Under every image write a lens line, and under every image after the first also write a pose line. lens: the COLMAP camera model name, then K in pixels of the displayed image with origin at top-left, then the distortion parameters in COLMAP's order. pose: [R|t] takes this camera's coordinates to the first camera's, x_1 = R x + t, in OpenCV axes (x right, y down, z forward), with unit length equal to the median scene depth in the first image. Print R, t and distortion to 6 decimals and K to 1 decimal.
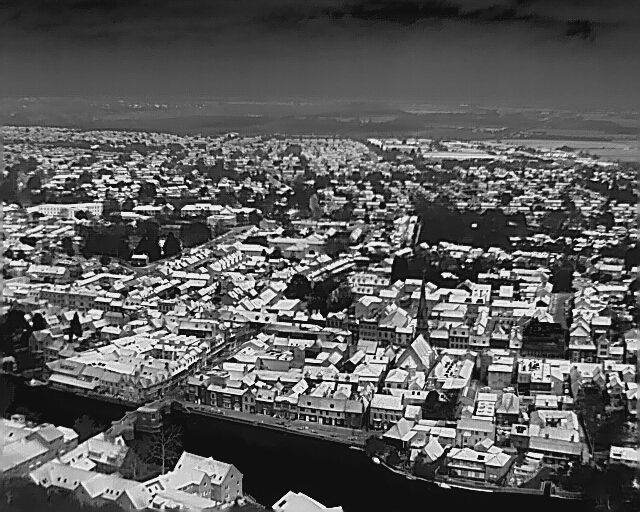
lens RADIAL K [[1105.9, 0, 318.1], [0, 1105.9, 255.8], [0, 0, 1]] dist [-0.226601, 0.000000]
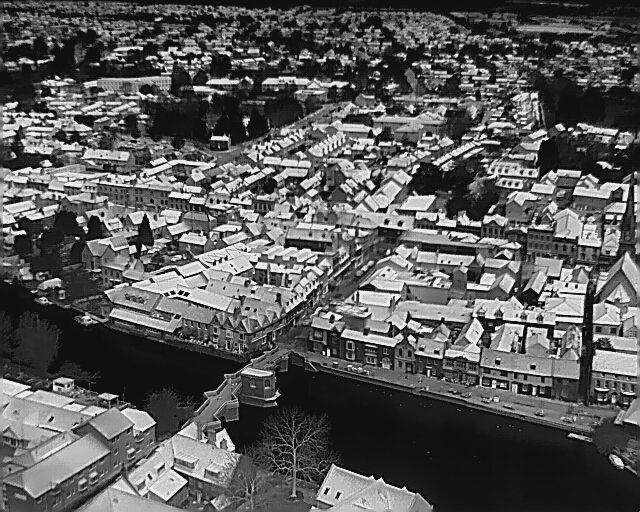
lens RADIAL K [[1105.9, 0, 323.1], [0, 1105.9, 254.7], [0, 0, 1]] dist [-0.226601, 0.000000]
pose [[0.998693, 0.009534, -0.050209, -0.053633], [-0.004107, 0.994239, 0.107110, -0.001499], [0.050941, -0.106764, 0.992979, 0.222257]]
